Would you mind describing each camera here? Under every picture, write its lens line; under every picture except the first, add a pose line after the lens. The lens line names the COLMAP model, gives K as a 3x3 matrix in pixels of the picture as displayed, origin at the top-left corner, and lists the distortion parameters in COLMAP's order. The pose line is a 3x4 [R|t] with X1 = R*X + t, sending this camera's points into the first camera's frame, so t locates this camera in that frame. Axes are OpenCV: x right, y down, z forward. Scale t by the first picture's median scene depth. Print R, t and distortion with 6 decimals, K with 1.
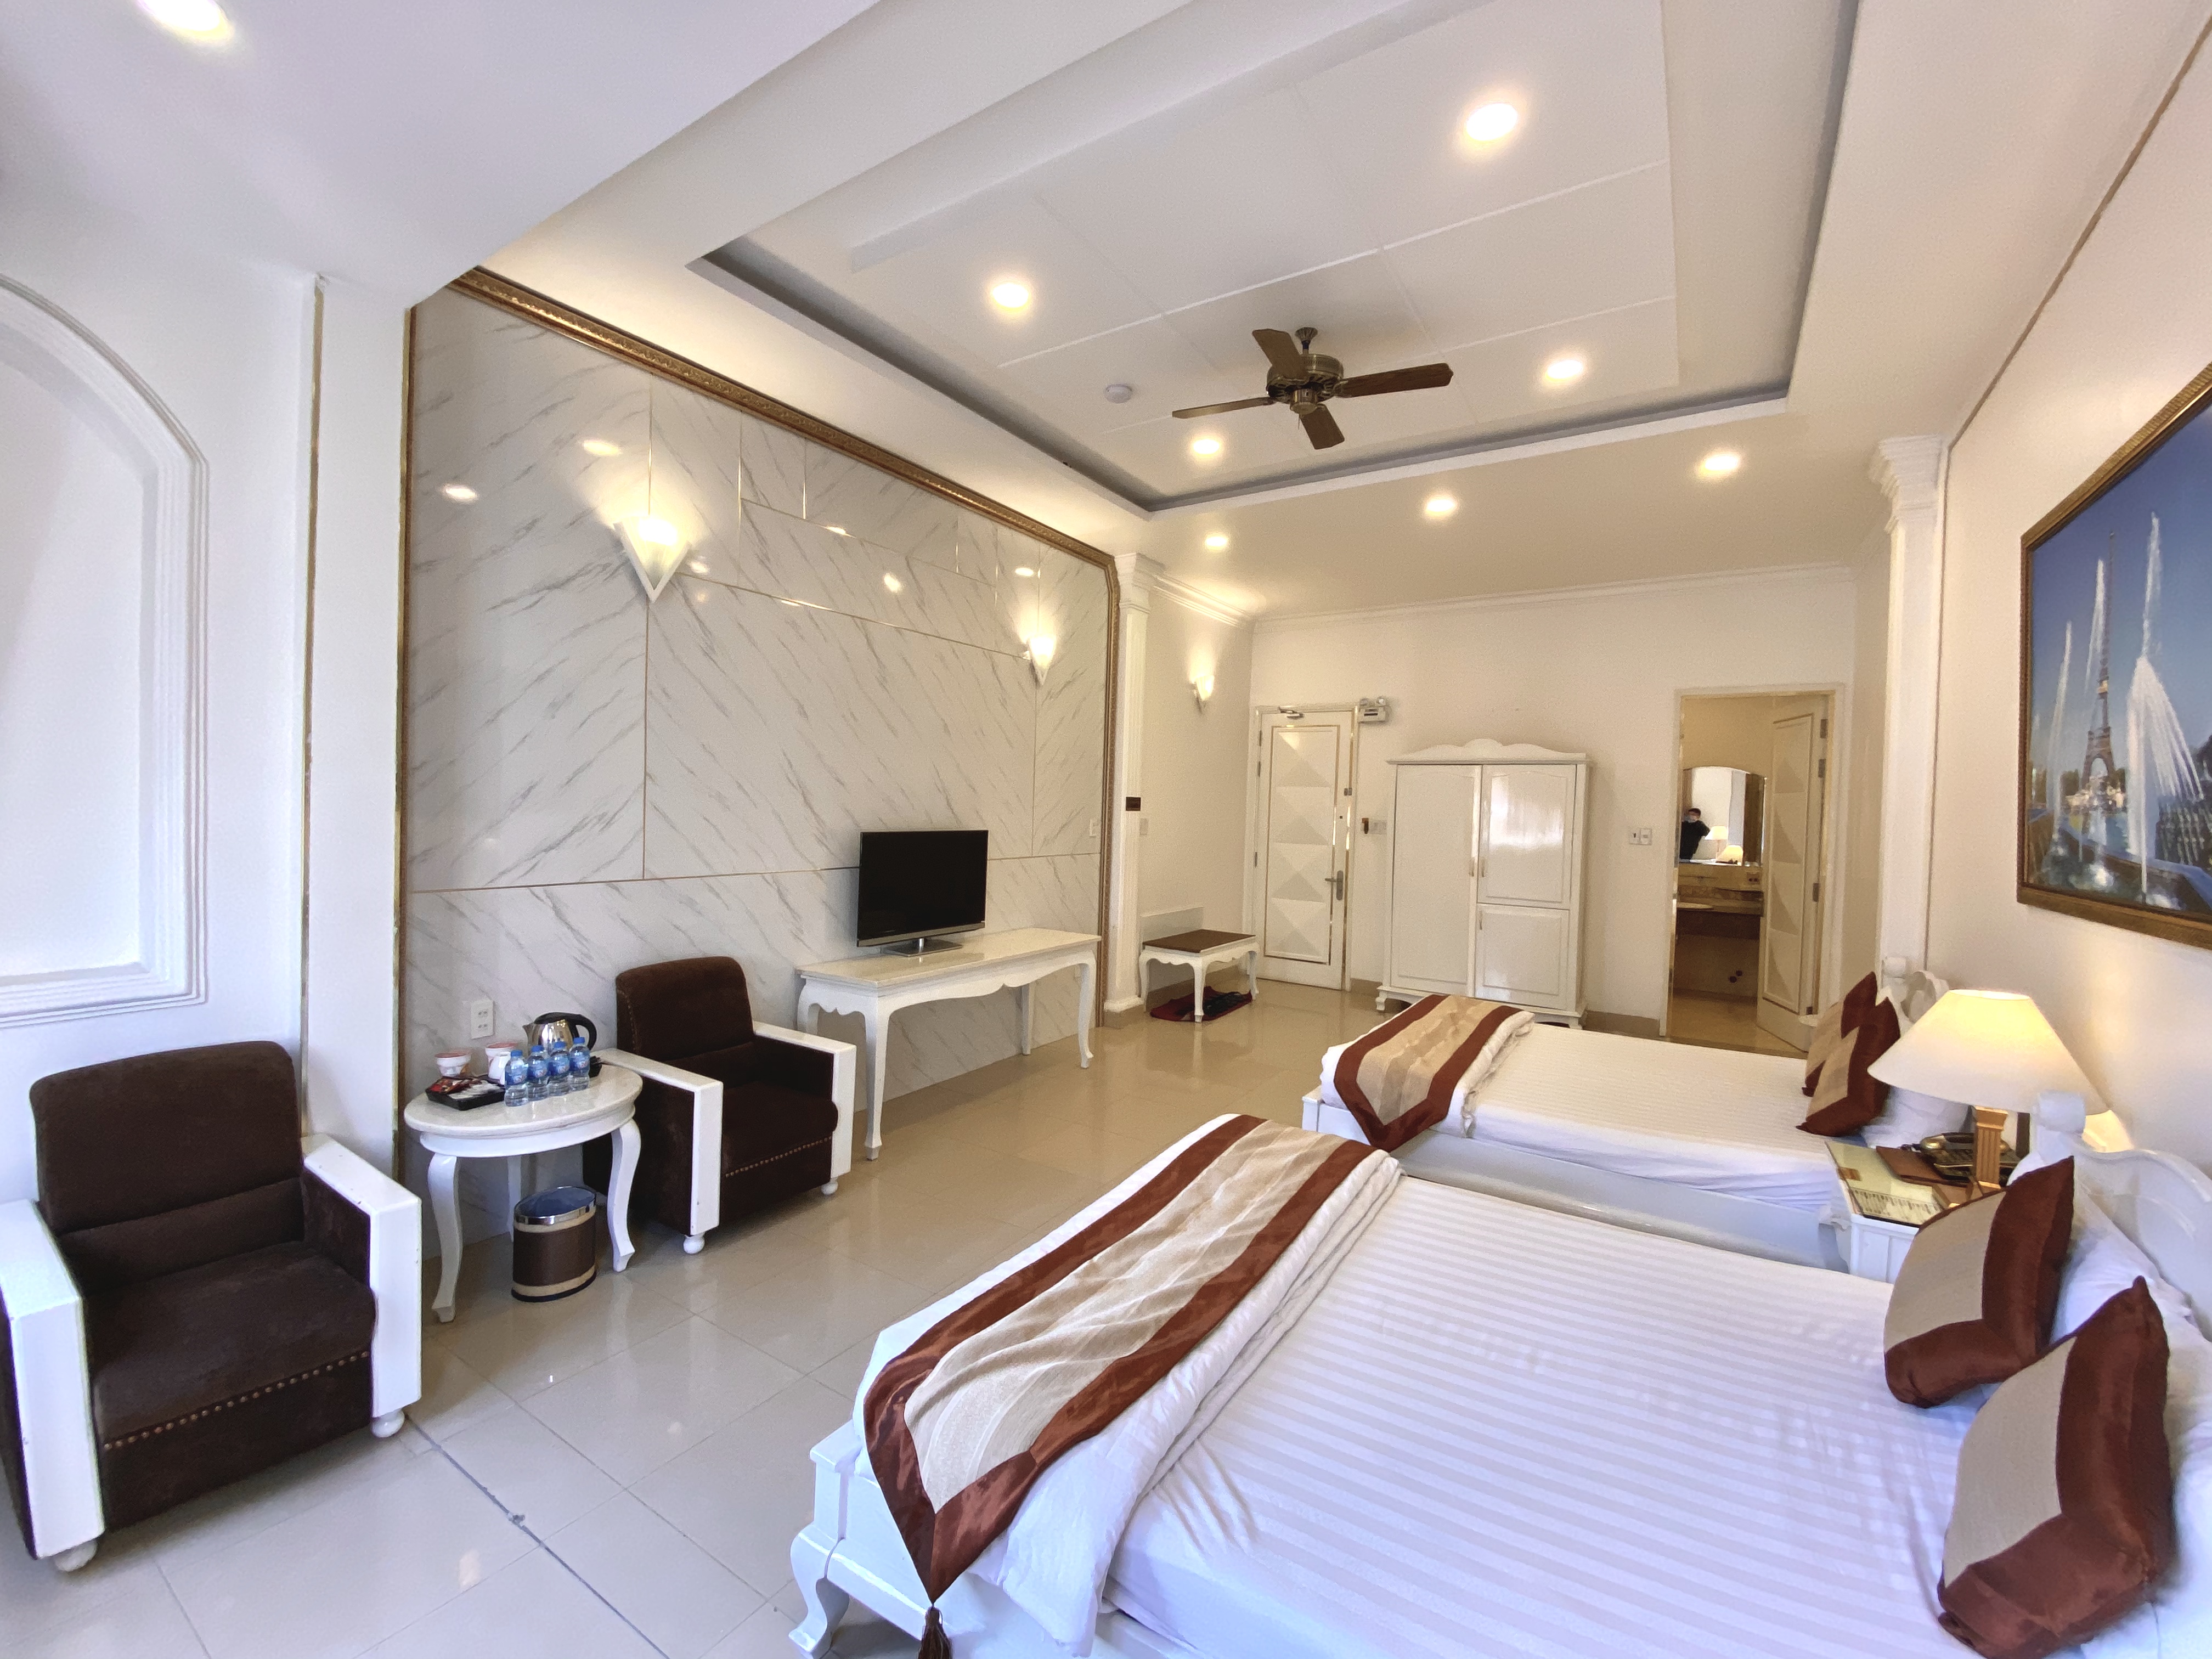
lens RADIAL K [[920.2, 0, 1112.4], [0, 920.2, 821.1], [0, 0, 1]] dist [0.028222, -0.000142]
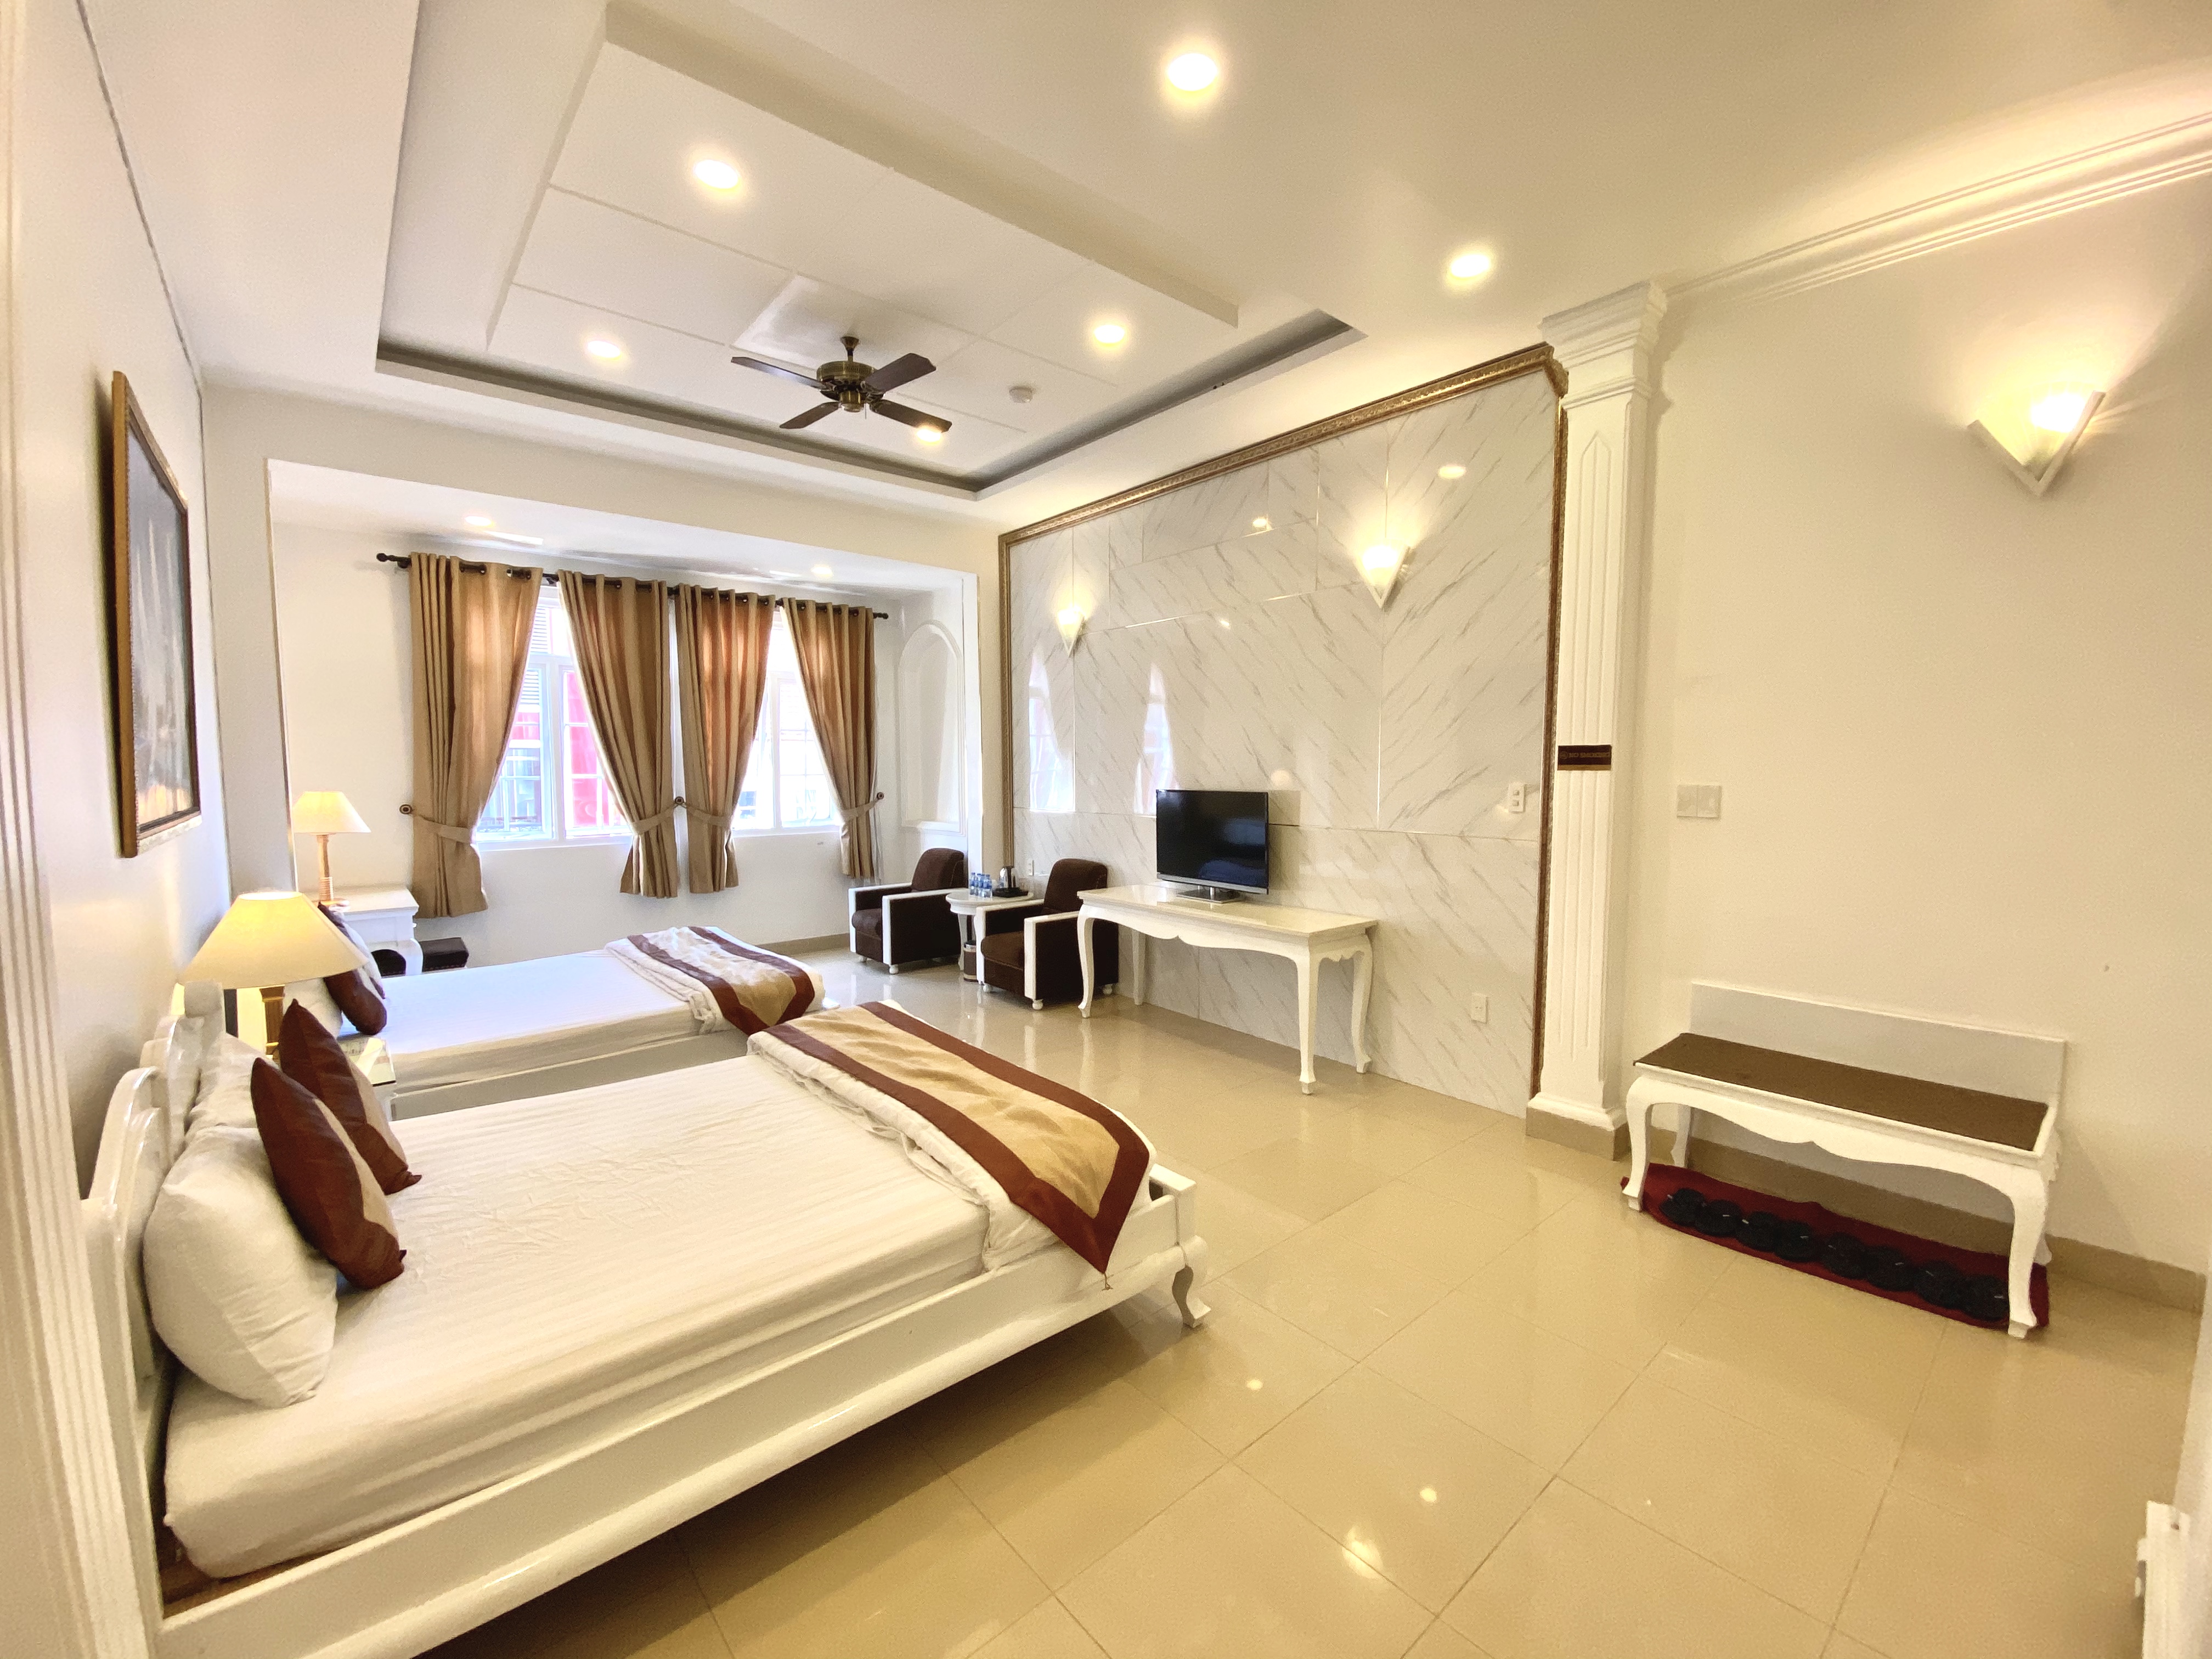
lens RADIAL K [[892.9, 0, 1113.6], [0, 892.9, 830.8], [0, 0, 1]] dist [0.000313, -0.000167]
pose [[-0.280709, 0.041900, -0.958878, 0.848882], [-0.025531, 0.998367, 0.051100, 0.006843], [0.959453, 0.038825, -0.279180, 1.184369]]
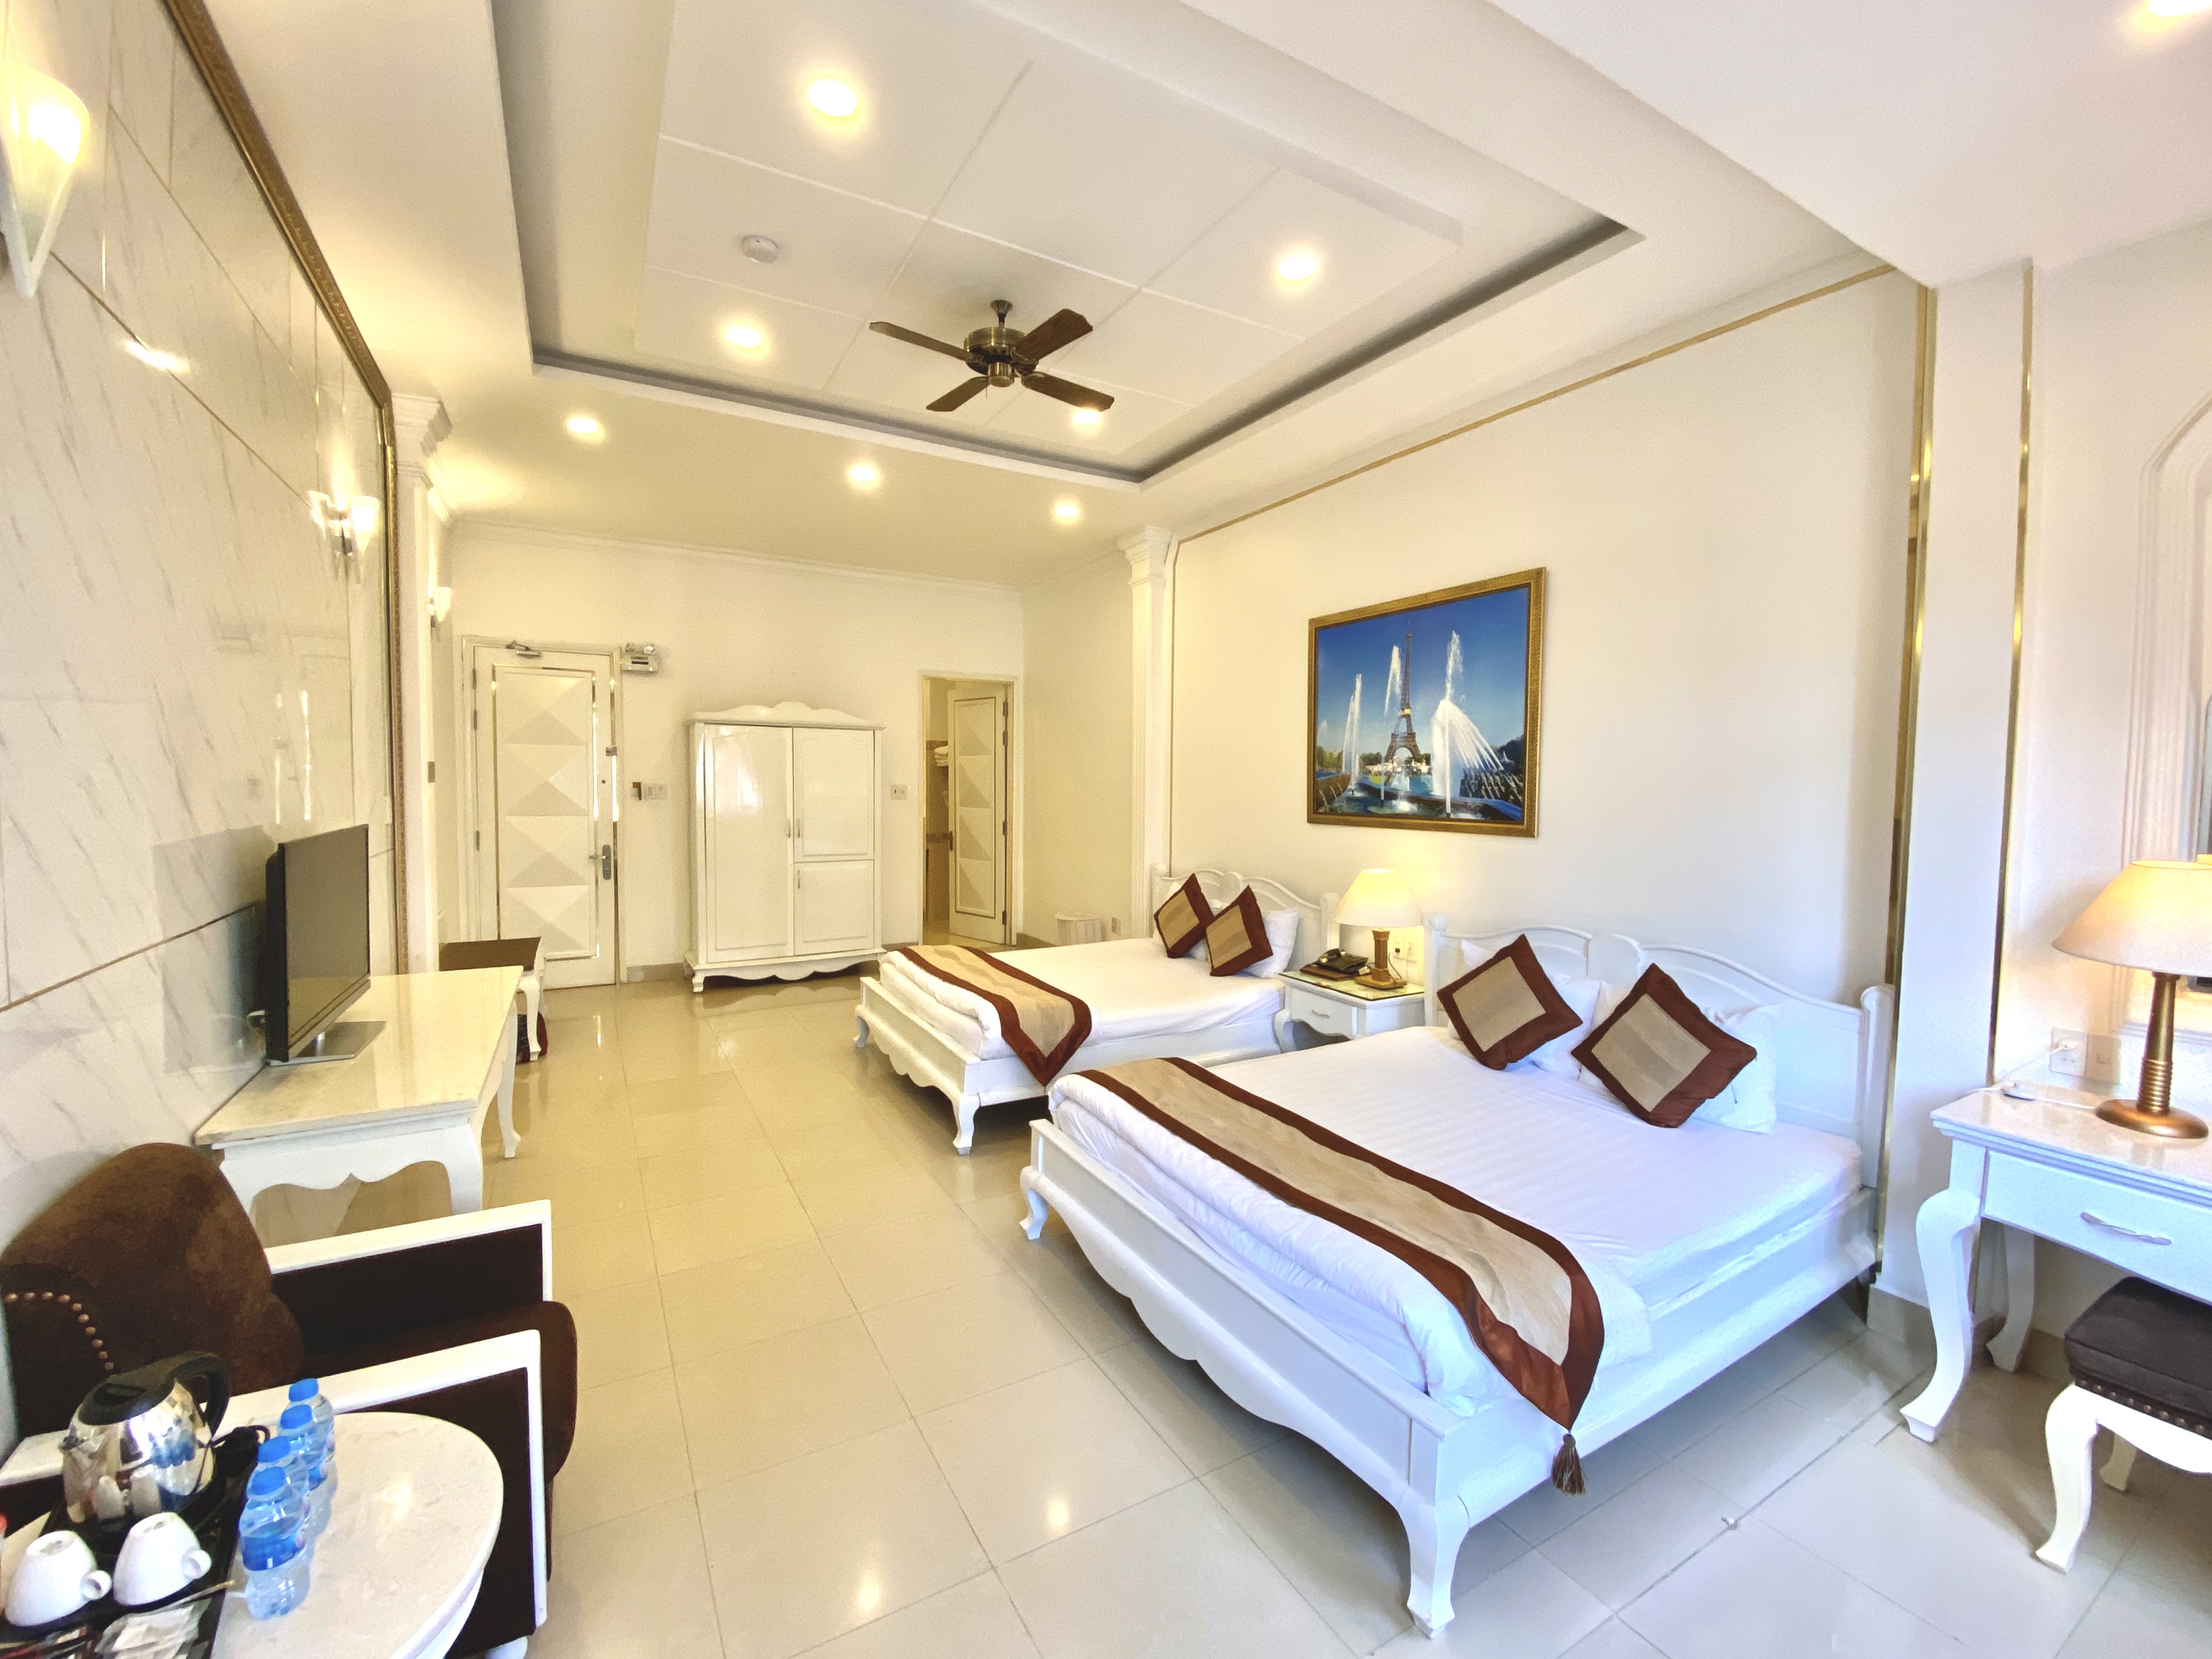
lens RADIAL K [[920.2, 0, 1112.4], [0, 920.2, 821.1], [0, 0, 1]] dist [0.028222, -0.000142]
pose [[0.457472, -0.063124, 0.886981, -0.477473], [0.017458, 0.997923, 0.062015, -0.020729], [-0.889053, -0.012886, 0.457623, 0.311692]]
